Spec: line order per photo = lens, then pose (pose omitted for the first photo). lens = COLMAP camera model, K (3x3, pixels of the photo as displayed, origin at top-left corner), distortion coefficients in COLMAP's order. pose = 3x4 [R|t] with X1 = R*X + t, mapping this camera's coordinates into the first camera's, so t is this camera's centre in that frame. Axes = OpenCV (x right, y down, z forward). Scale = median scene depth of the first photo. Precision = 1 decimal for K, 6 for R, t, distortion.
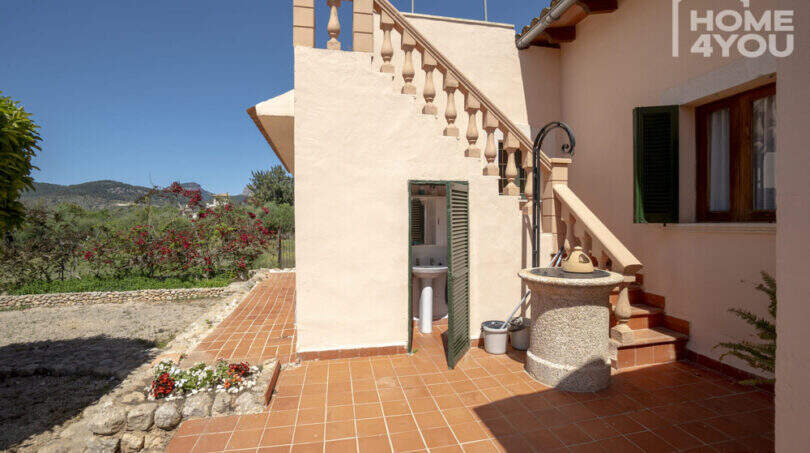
lens RADIAL K [[362.0, 0, 405.2], [0, 362.0, 229.4], [0, 0, 1]] dist [-0.045354, 0.018997]
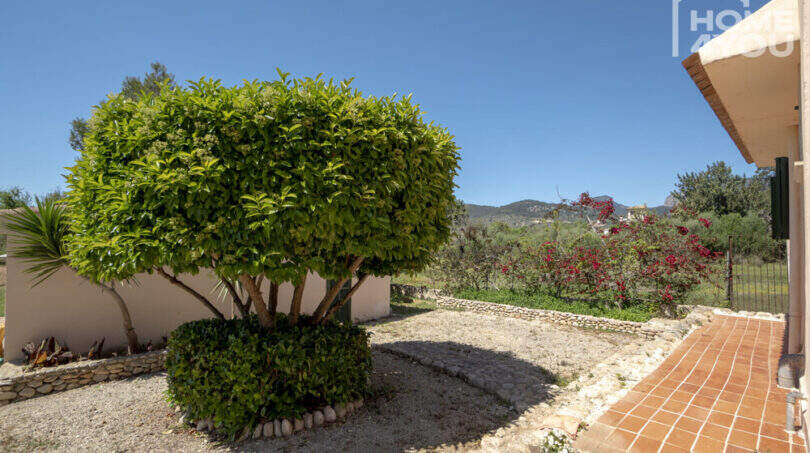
lens RADIAL K [[362.0, 0, 405.2], [0, 362.0, 229.4], [0, 0, 1]] dist [-0.045354, 0.018997]
pose [[0.499611, -0.015400, -0.866113, -0.115108], [-0.025239, 0.999159, -0.032325, -0.003070], [0.865882, 0.038009, 0.498802, 0.205869]]
